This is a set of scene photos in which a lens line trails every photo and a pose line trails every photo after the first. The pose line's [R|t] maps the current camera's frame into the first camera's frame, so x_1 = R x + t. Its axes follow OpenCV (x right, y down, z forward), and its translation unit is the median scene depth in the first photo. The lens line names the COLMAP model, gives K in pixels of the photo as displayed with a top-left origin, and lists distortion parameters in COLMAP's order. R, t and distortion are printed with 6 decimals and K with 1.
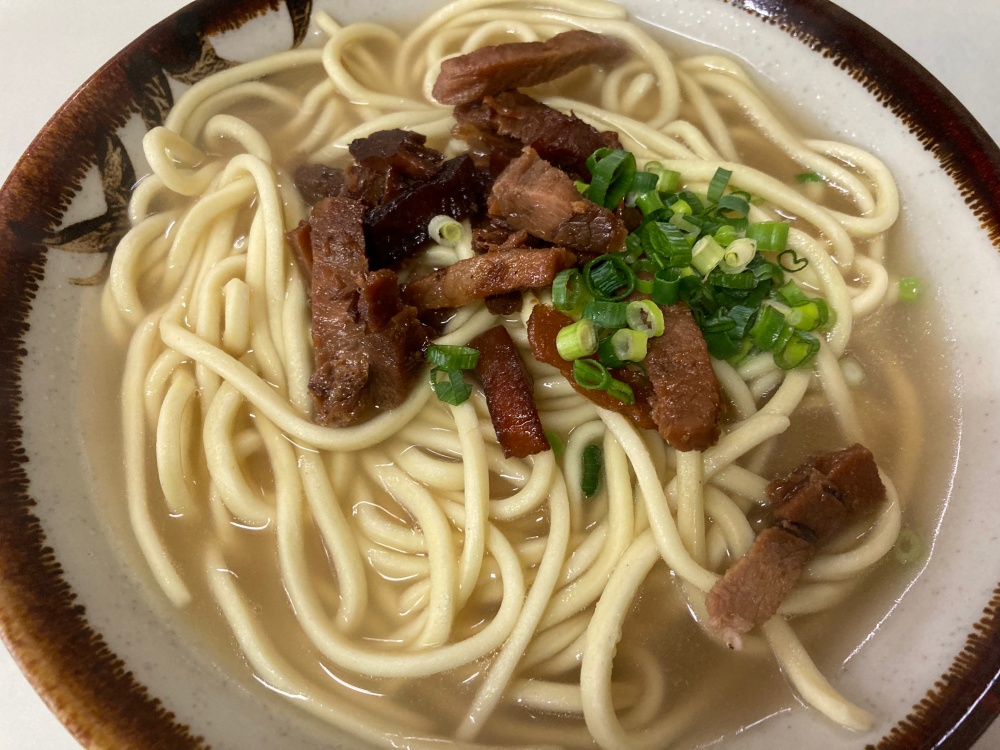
lens RADIAL K [[794.5, 0, 500.3], [0, 794.5, 374.2], [0, 0, 1]] dist [-0.036266, 0.011033]
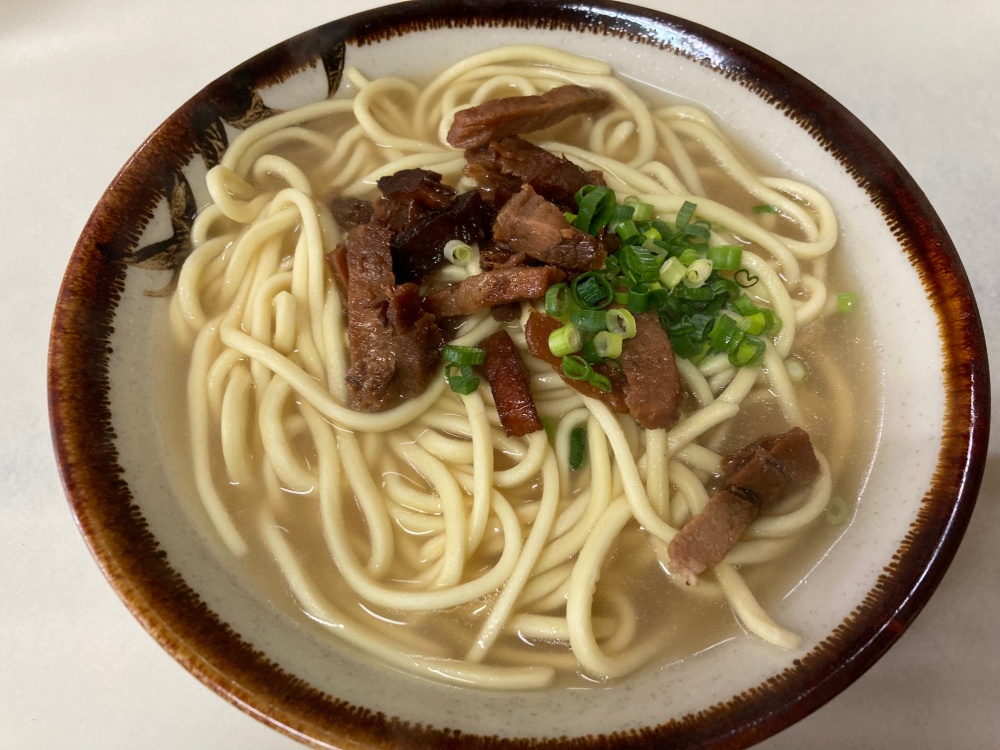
lens RADIAL K [[794.5, 0, 498.5], [0, 794.5, 371.8], [0, 0, 1]] dist [-0.036266, 0.011033]
pose [[0.999979, 0.004309, -0.004880, -0.000720], [-0.004489, 0.999288, -0.037450, 0.046023], [0.004715, 0.037471, 0.999287, -0.203110]]
